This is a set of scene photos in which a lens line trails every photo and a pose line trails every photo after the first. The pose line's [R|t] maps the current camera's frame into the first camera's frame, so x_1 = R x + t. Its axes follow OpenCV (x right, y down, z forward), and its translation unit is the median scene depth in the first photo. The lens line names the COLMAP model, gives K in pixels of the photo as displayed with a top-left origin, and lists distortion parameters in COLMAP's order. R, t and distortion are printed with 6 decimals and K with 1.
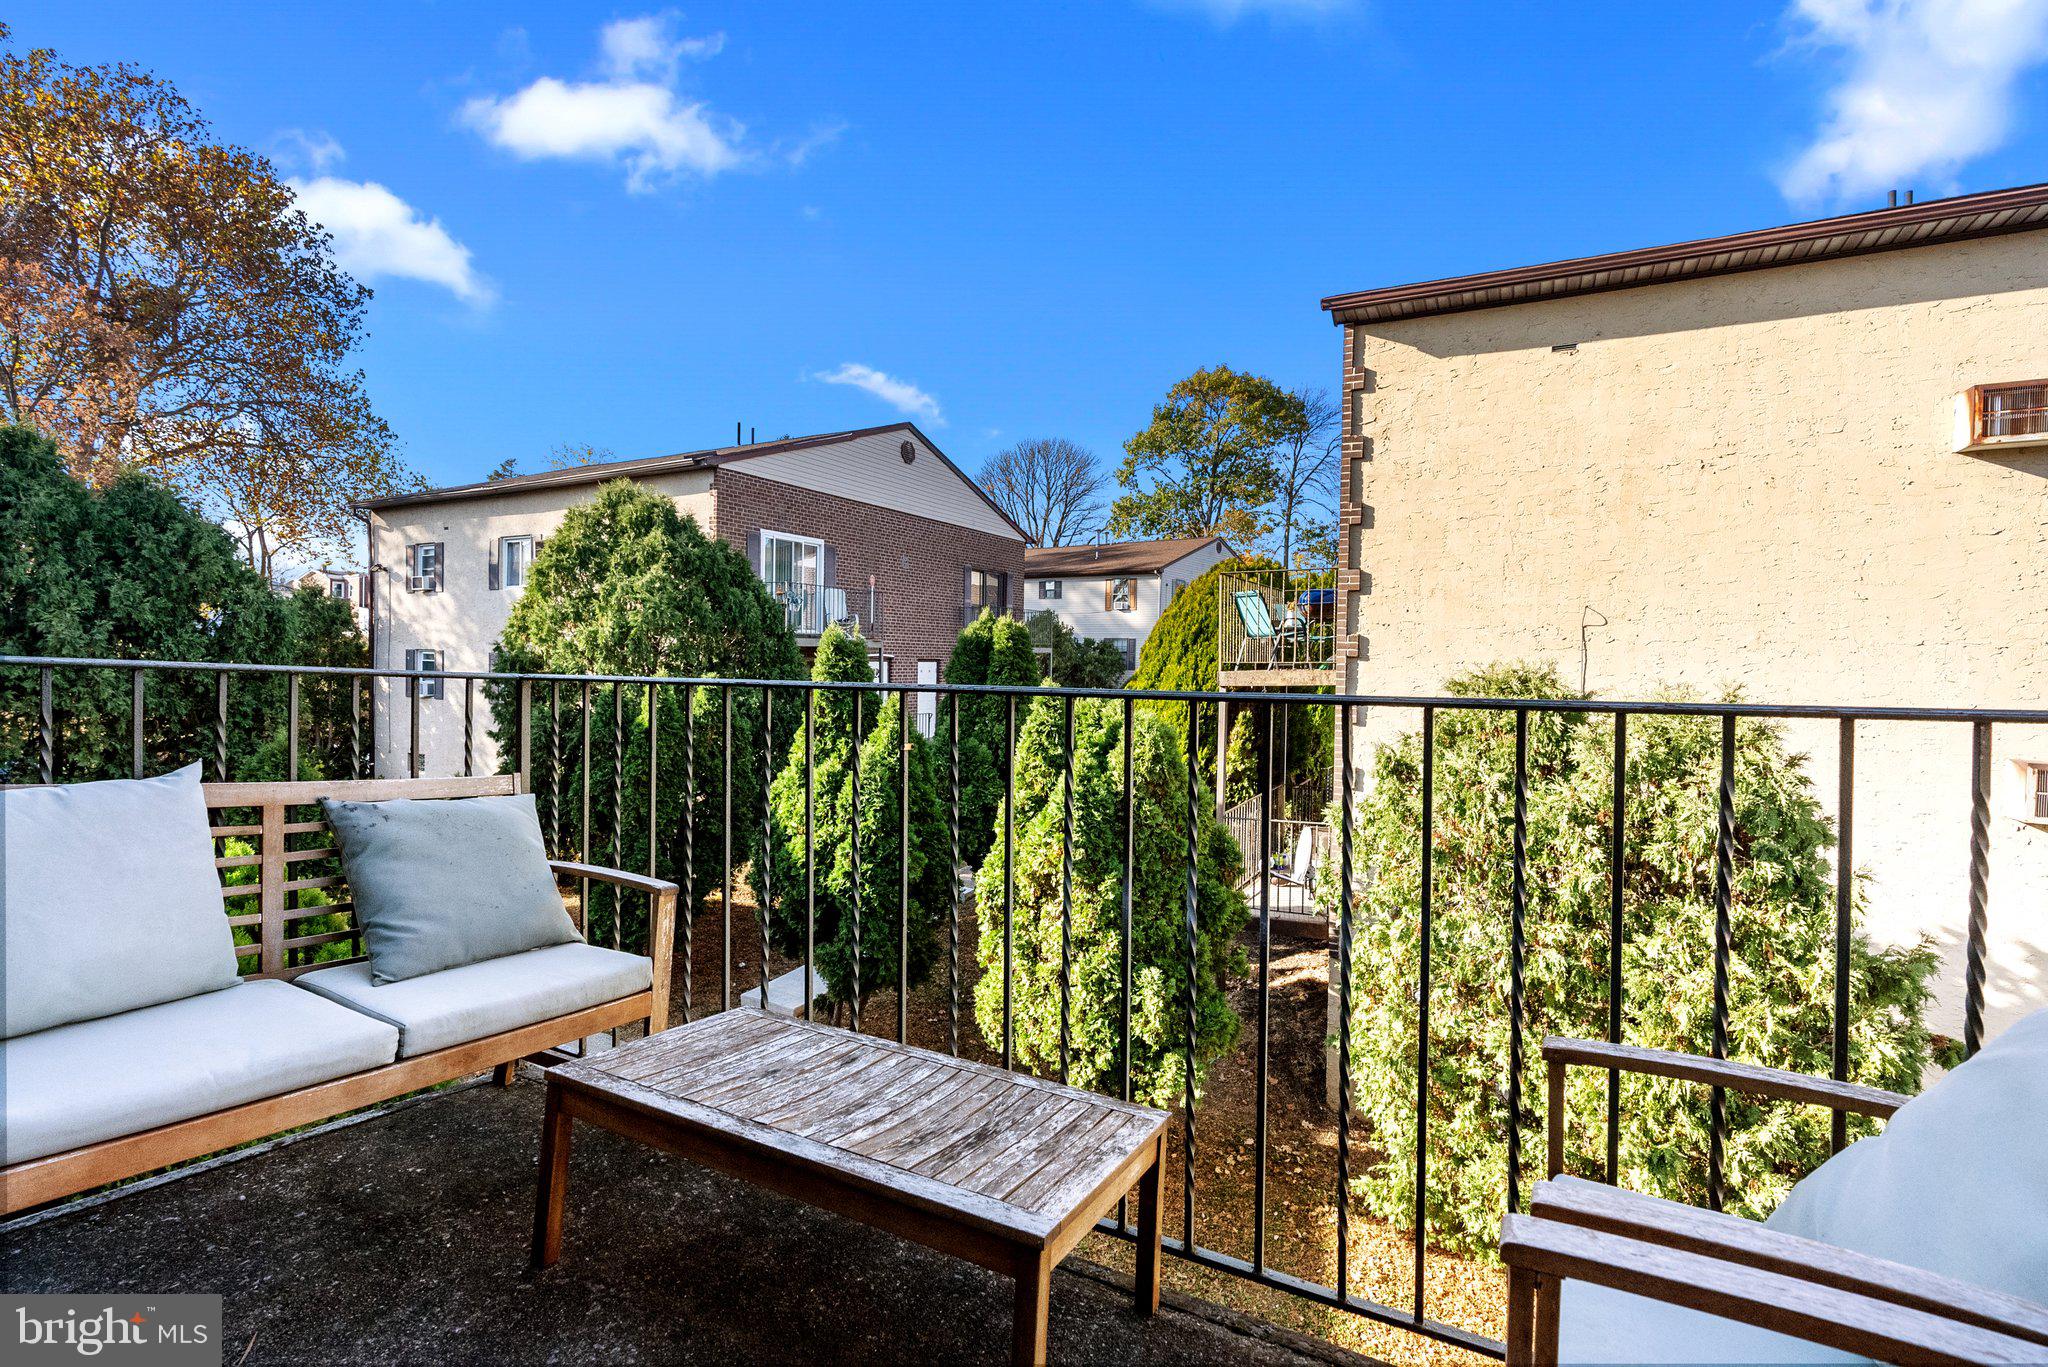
lens RADIAL K [[939.7, 0, 1031.3], [0, 939.7, 657.1], [0, 0, 1]] dist [-0.008991, 0.000057]
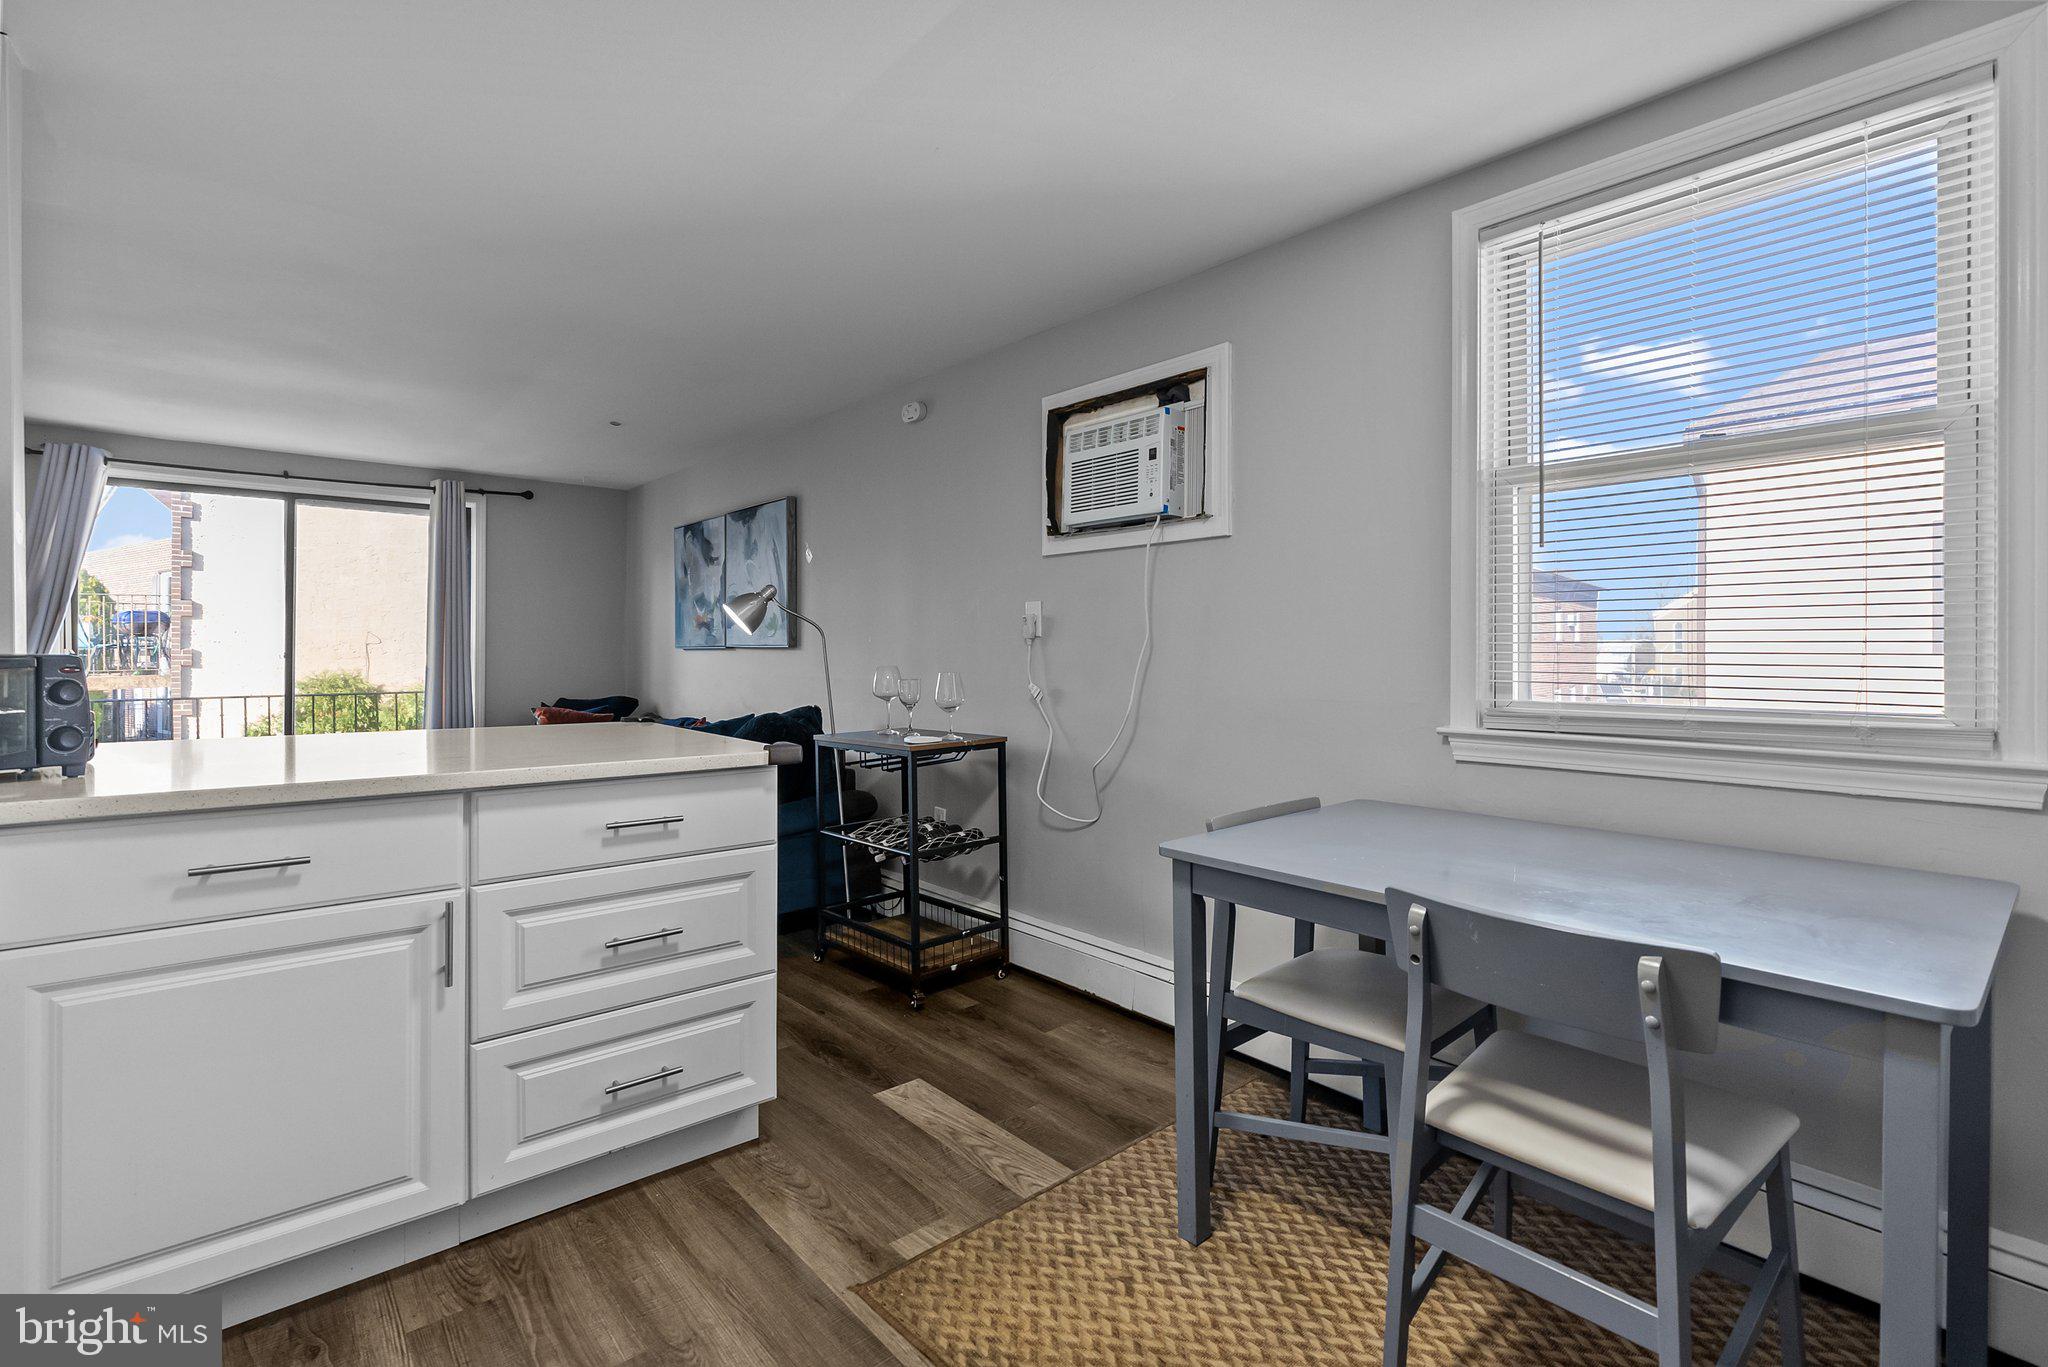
lens RADIAL K [[939.7, 0, 1031.3], [0, 939.7, 657.1], [0, 0, 1]] dist [-0.008991, 0.000057]
pose [[0.360836, -0.021923, 0.932372, -0.394600], [0.002289, 0.999741, 0.022621, -0.033945], [-0.932626, -0.006028, 0.360793, -0.516061]]
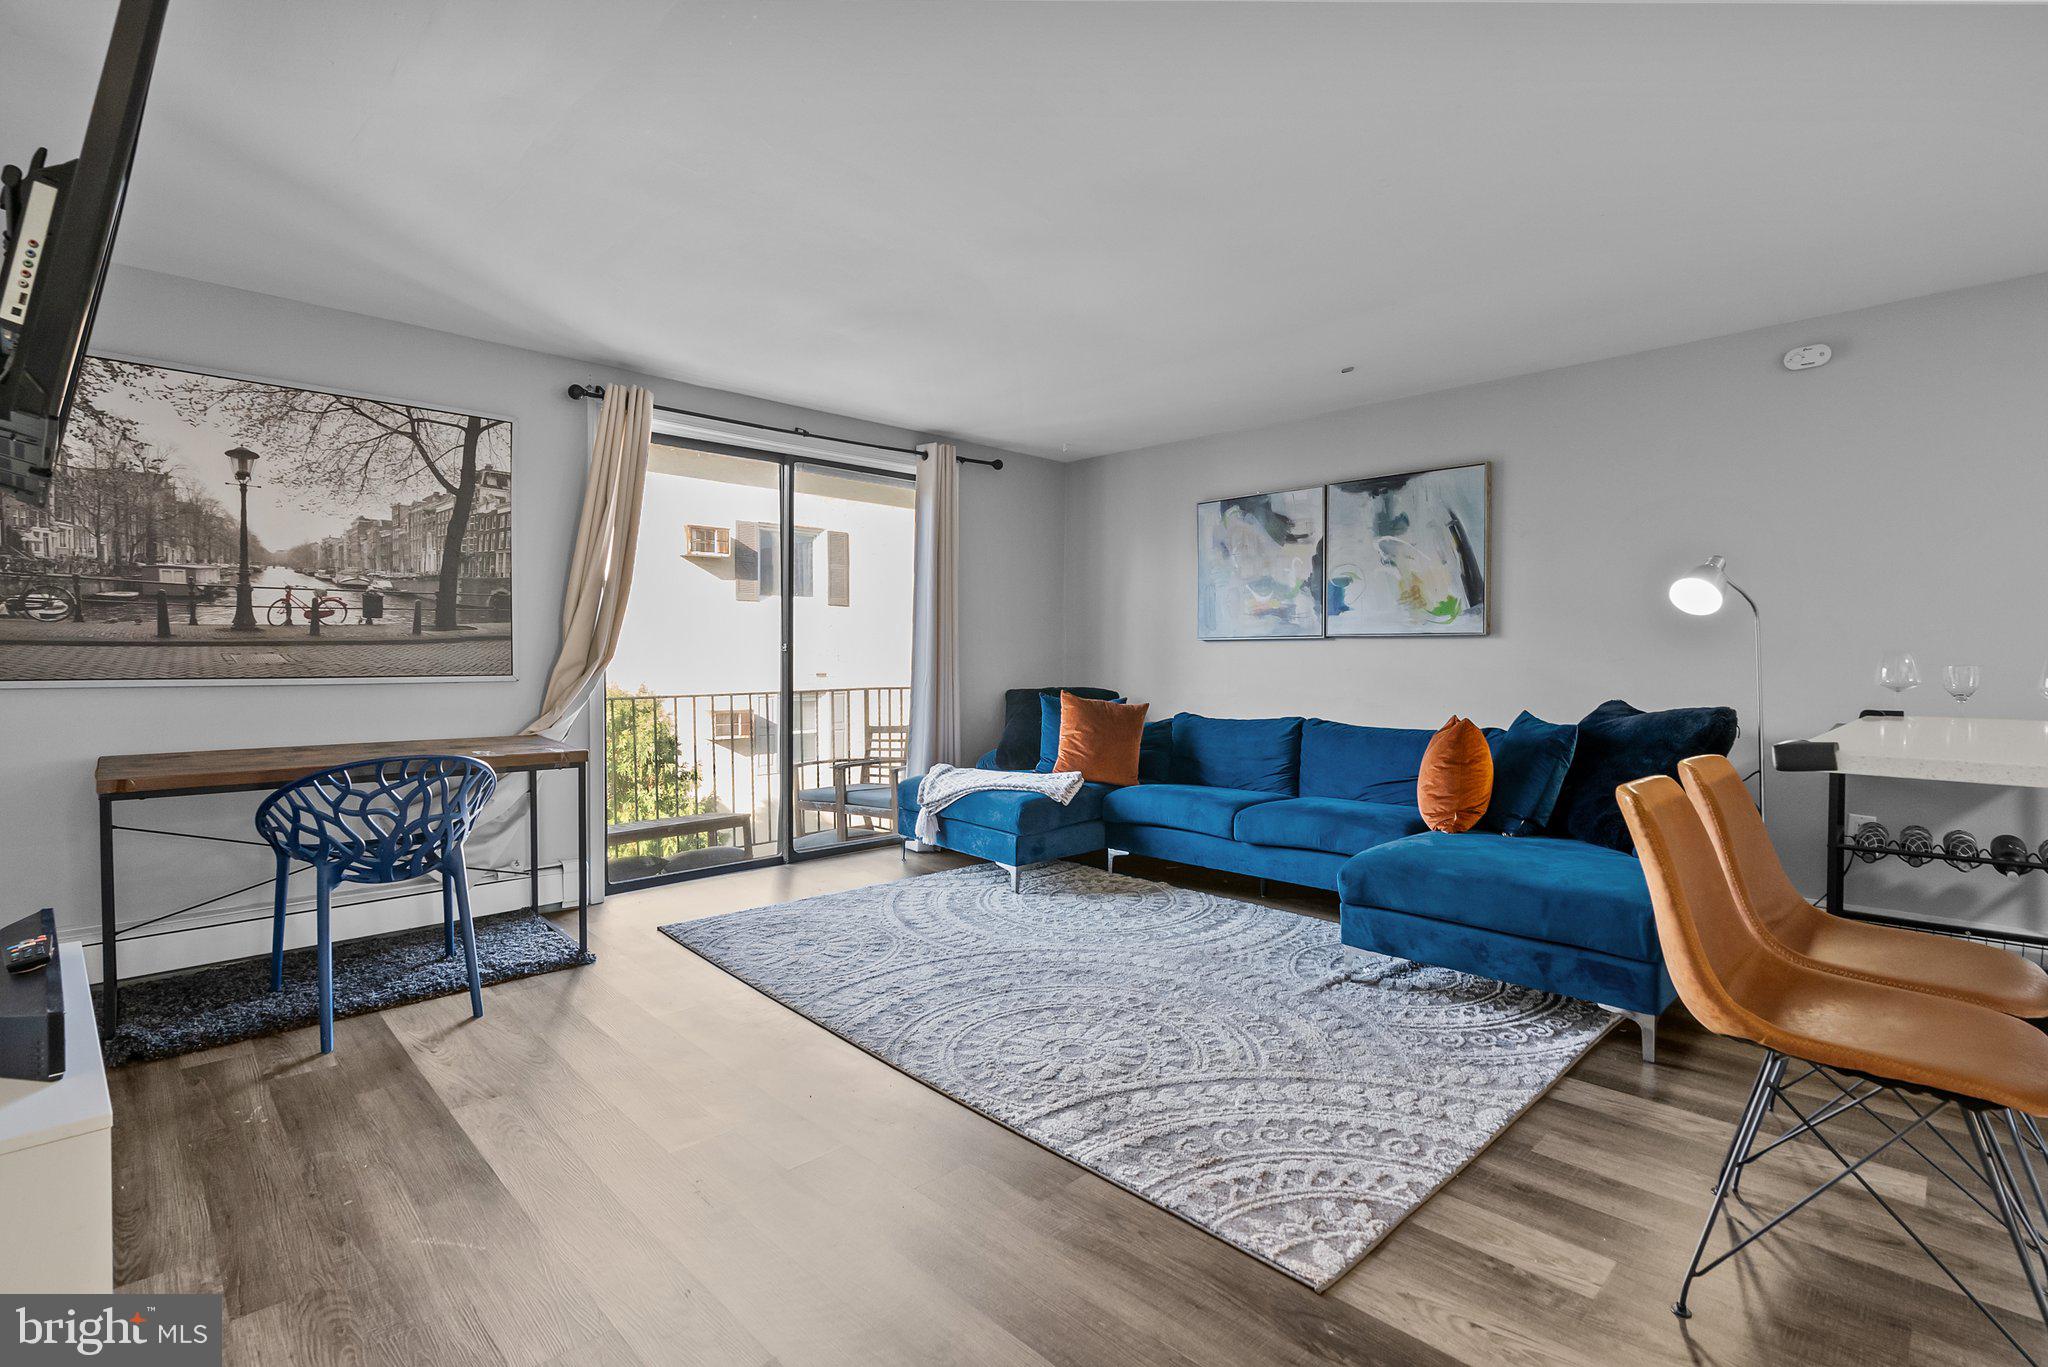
lens RADIAL K [[943.9, 0, 1019.9], [0, 943.9, 681.8], [0, 0, 1]] dist [-0.008374, 0.000196]
pose [[0.310372, -0.048073, 0.949399, -0.453075], [0.004253, 0.998781, 0.049183, -0.029054], [-0.950606, -0.011228, 0.310198, -0.193631]]
